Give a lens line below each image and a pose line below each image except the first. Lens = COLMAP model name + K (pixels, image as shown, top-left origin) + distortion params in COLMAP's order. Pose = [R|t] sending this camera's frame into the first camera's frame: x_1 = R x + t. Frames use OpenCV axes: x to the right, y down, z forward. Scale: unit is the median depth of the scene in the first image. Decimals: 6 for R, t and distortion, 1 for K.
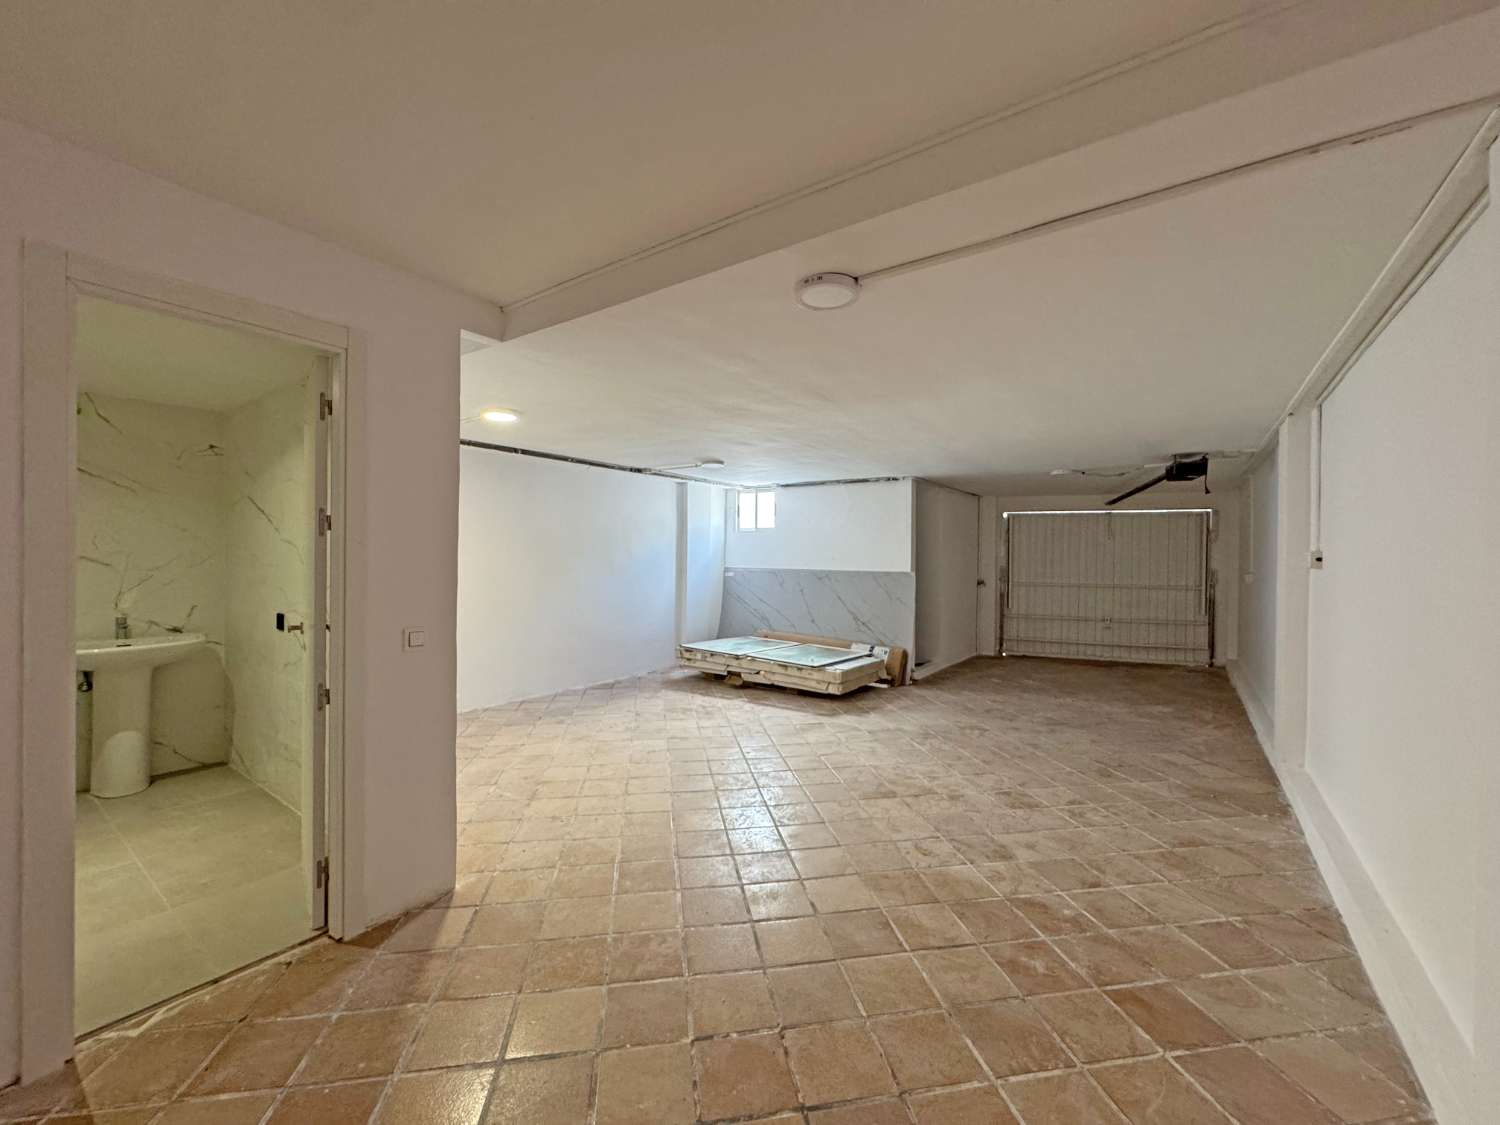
lens RADIAL K [[596.8, 0, 749.3], [0, 596.8, 558.0], [0, 0, 1]] dist [0.001800, -0.000562]
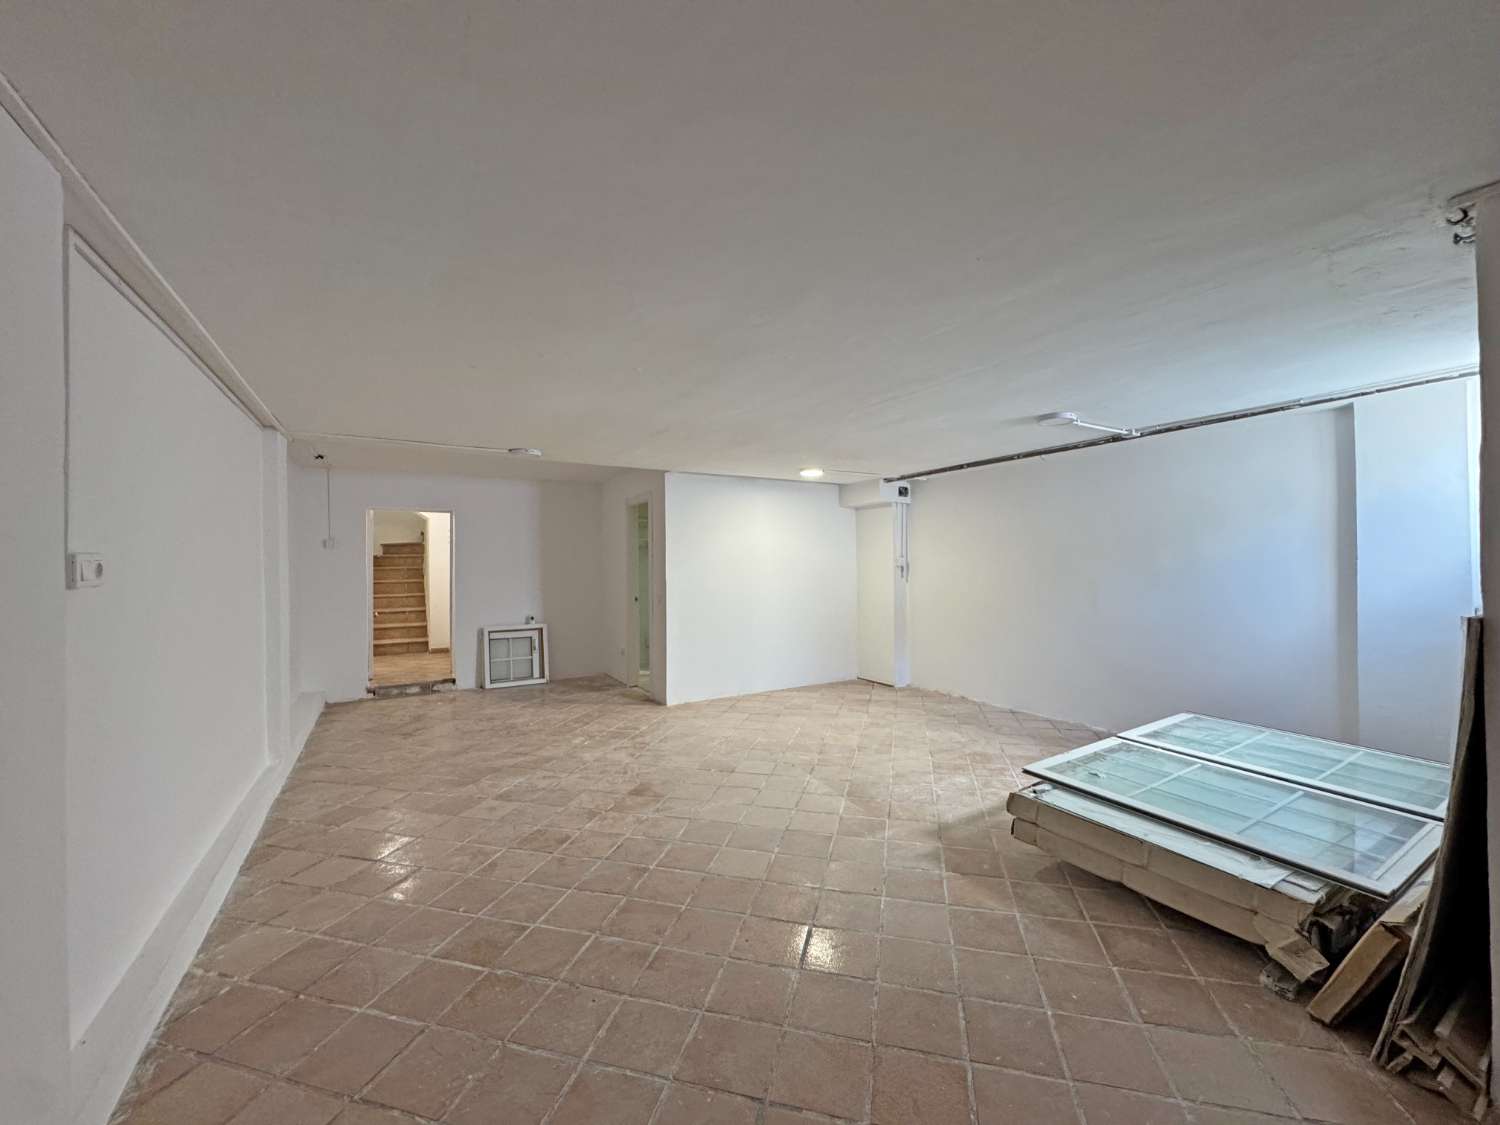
lens RADIAL K [[596.8, 0, 753.6], [0, 596.8, 564.5], [0, 0, 1]] dist [0.001800, -0.000562]
pose [[-0.397415, -0.002485, -0.917636, 1.368051], [0.004478, 0.999979, -0.004648, 0.001740], [0.917628, -0.005956, -0.397396, 1.969375]]
